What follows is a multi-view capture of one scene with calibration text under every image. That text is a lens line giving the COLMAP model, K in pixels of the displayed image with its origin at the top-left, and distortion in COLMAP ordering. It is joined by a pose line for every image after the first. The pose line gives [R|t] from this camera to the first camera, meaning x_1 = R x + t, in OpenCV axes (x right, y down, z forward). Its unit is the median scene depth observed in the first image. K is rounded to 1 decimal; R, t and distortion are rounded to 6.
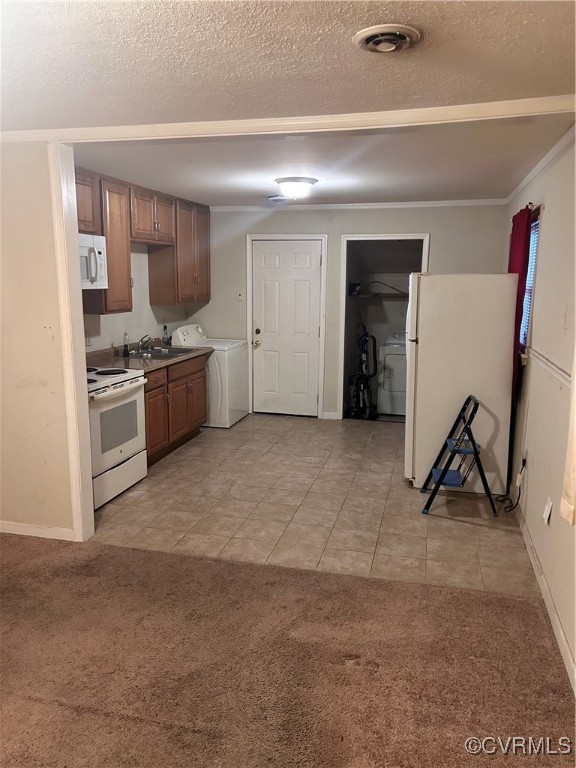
lens RADIAL K [[564.1, 0, 288.0], [0, 564.1, 384.0], [0, 0, 1]] dist [0.023942, -0.007068]
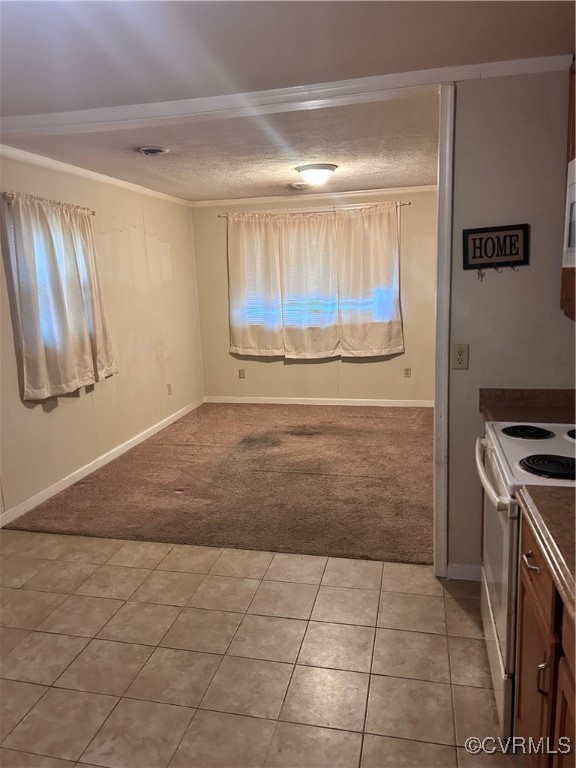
lens RADIAL K [[564.1, 0, 288.0], [0, 564.1, 384.0], [0, 0, 1]] dist [0.023942, -0.007068]
pose [[-0.999398, 0.026162, -0.022789, -0.091831], [0.016021, 0.930579, 0.365741, -0.209894], [0.030776, 0.365155, -0.930438, 1.215028]]
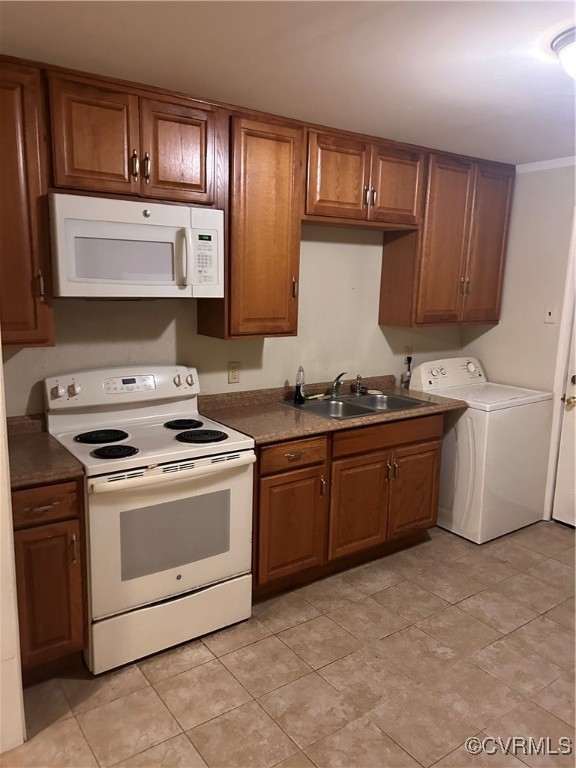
lens RADIAL K [[564.1, 0, 288.0], [0, 564.1, 384.0], [0, 0, 1]] dist [0.023942, -0.007068]
pose [[0.761128, 0.114891, -0.638344, 0.118797], [-0.127524, 0.991484, 0.026398, -0.092053], [0.635941, 0.061312, 0.769298, 0.532331]]
